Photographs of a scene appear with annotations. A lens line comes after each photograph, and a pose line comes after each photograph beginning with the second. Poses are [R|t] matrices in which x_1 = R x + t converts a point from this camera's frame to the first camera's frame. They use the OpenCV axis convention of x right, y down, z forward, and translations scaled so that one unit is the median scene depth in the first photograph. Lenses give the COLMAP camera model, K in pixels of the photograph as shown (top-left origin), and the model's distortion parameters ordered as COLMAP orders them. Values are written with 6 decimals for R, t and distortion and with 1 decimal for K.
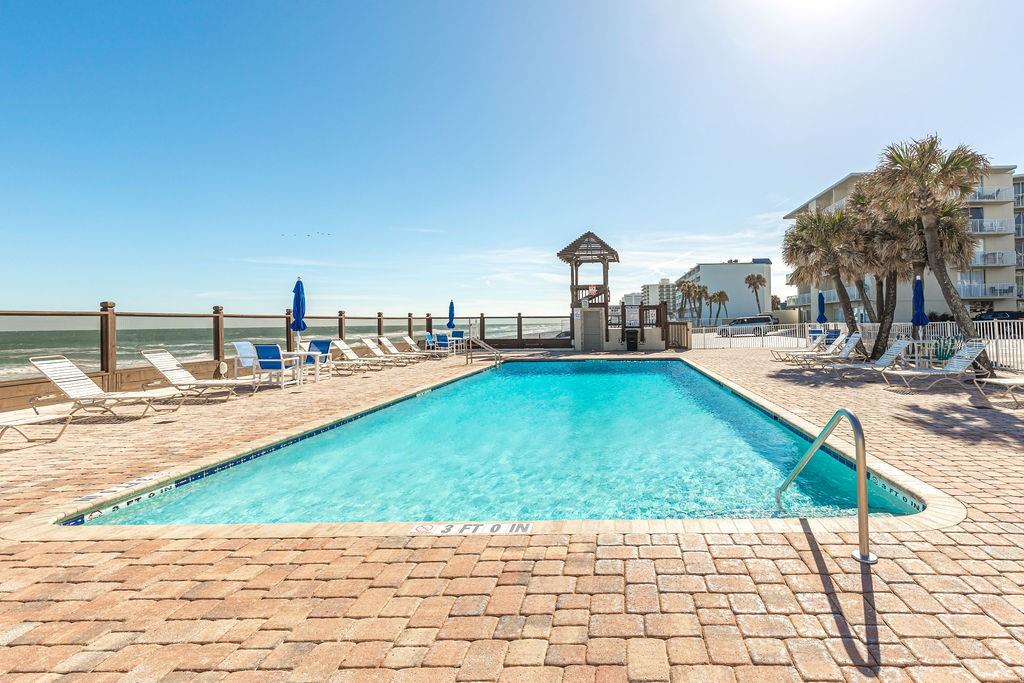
lens RADIAL K [[502.6, 0, 607.2], [0, 502.6, 320.9], [0, 0, 1]] dist [0.004670, 0.000144]
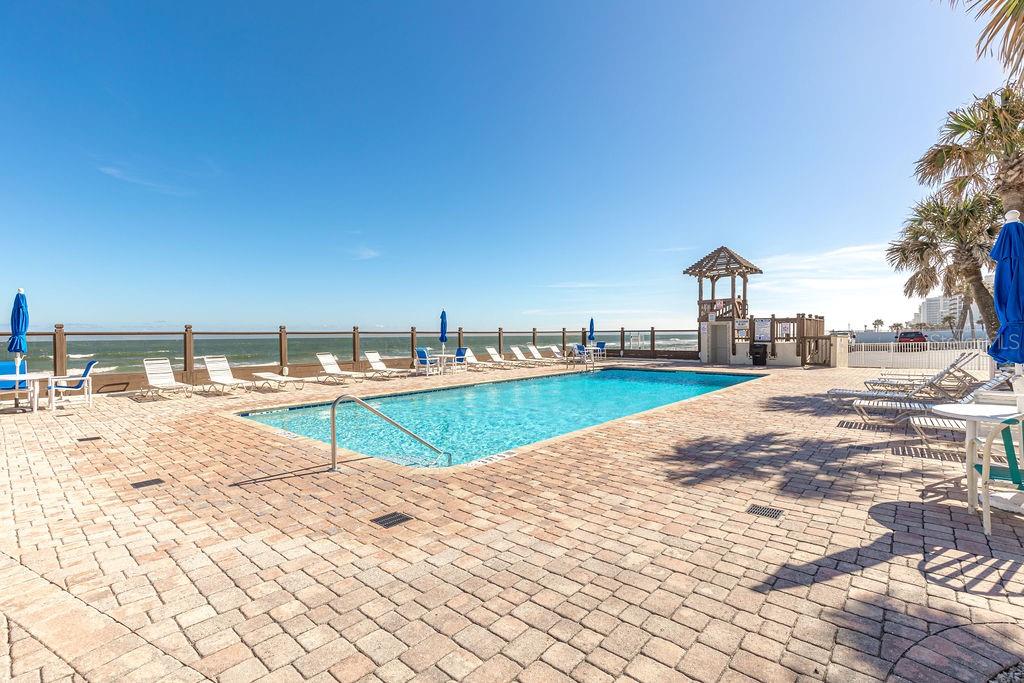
lens RADIAL K [[462.8, 0, 513.2], [0, 462.8, 338.9], [0, 0, 1]] dist [0.004337, -0.000397]
pose [[0.755411, 0.010659, -0.655165, 0.483619], [0.000745, 0.999853, 0.017127, -0.012905], [0.655251, -0.013426, 0.755292, 0.026381]]
